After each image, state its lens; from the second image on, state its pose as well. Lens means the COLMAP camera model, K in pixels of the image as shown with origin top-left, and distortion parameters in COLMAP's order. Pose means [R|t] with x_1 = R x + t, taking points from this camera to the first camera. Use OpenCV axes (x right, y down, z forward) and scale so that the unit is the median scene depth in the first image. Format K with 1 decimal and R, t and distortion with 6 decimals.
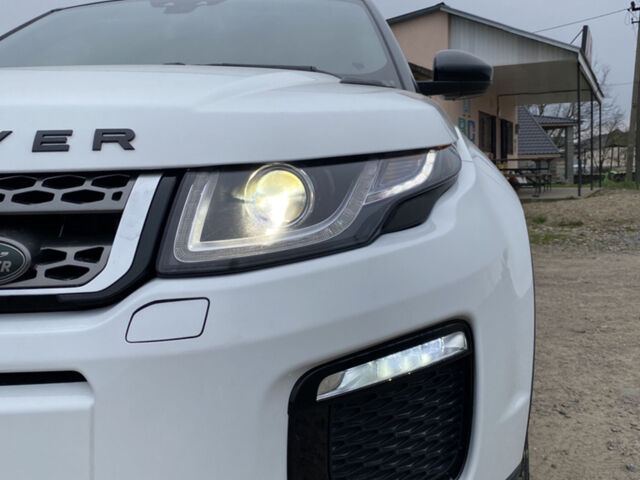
lens RADIAL K [[652.7, 0, 330.8], [0, 652.7, 229.0], [0, 0, 1]] dist [0.008502, 0.000000]
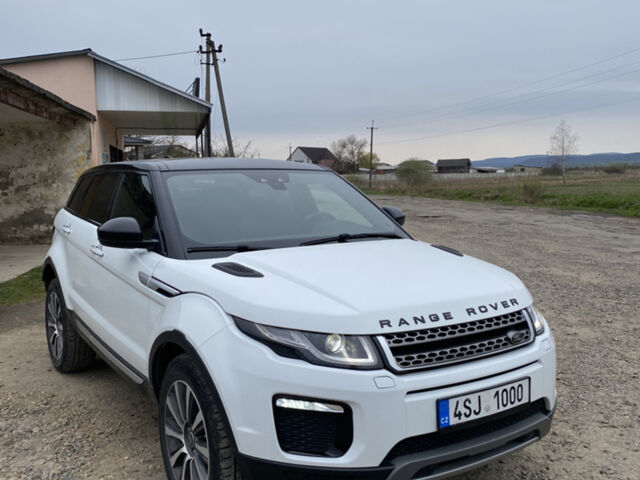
lens RADIAL K [[652.7, 0, 316.4], [0, 652.7, 240.6], [0, 0, 1]] dist [0.008502, 0.000000]
pose [[0.786661, -0.053595, 0.615055, -1.044583], [0.048407, 0.998512, 0.025096, -0.188972], [-0.615485, 0.010031, 0.788085, -0.381260]]
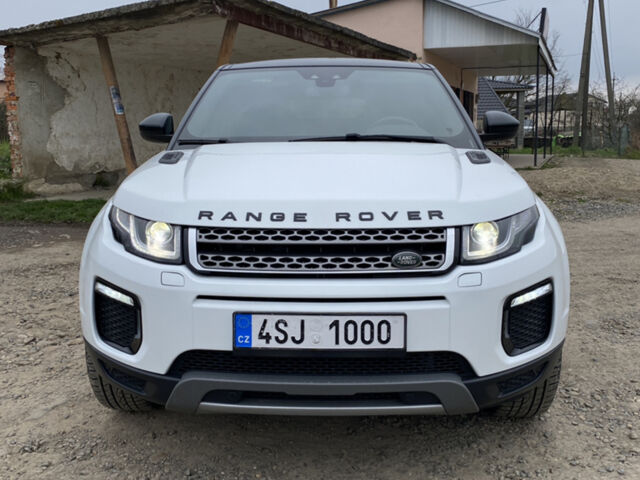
lens RADIAL K [[652.7, 0, 325.3], [0, 652.7, 233.8], [0, 0, 1]] dist [0.008502, 0.000000]
pose [[0.997539, -0.000353, 0.070108, -0.288779], [-0.004880, 0.997212, 0.074462, -0.075641], [-0.069939, -0.074620, 0.994756, -0.500067]]
